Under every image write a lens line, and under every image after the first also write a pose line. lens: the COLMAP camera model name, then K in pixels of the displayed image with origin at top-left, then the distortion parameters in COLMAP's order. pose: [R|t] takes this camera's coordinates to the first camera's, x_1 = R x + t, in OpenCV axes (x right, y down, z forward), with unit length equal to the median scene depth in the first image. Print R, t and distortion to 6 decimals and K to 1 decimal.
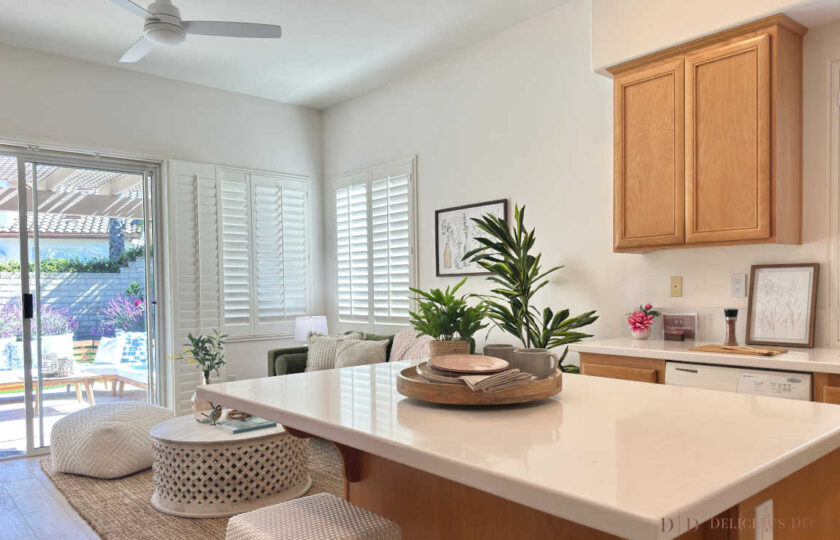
lens RADIAL K [[610.8, 0, 459.1], [0, 610.8, 299.9], [0, 0, 1]] dist [-0.037428, 0.001233]
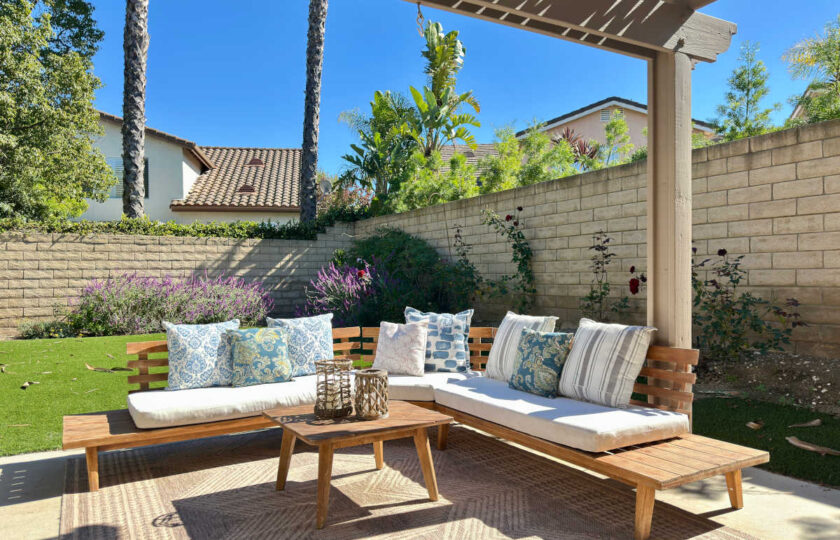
lens RADIAL K [[550.7, 0, 420.0], [0, 550.7, 270.0], [0, 0, 1]] dist [0.071312, -0.091428]
pose [[0.975523, -0.000583, -0.219896, -0.631138], [-0.006659, 0.999460, -0.032192, 0.043869], [0.219796, 0.032868, 0.974992, 0.736637]]
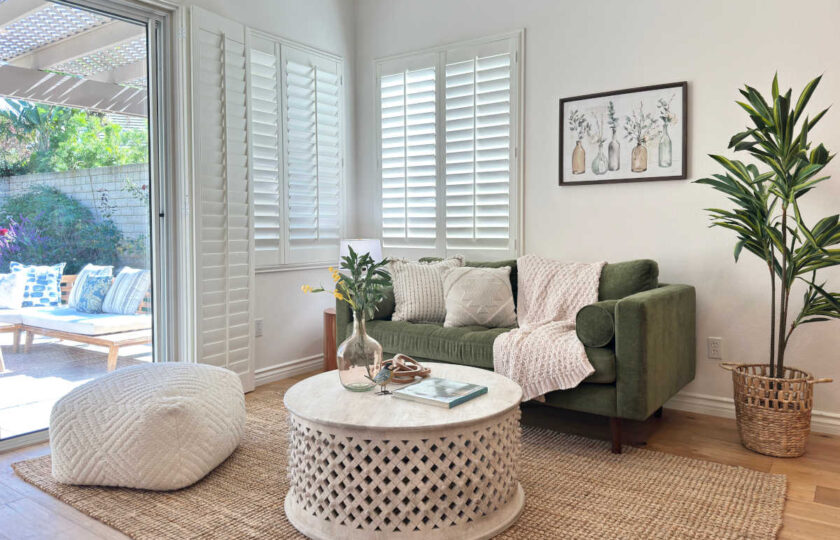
lens RADIAL K [[612.6, 0, 419.6], [0, 612.6, 248.8], [0, 0, 1]] dist [0.008246, -0.004287]
pose [[0.981404, 0.001991, 0.191945, -0.311842], [-0.004548, 0.999907, 0.012884, 0.028782], [-0.191901, -0.013517, 0.981321, 0.233012]]
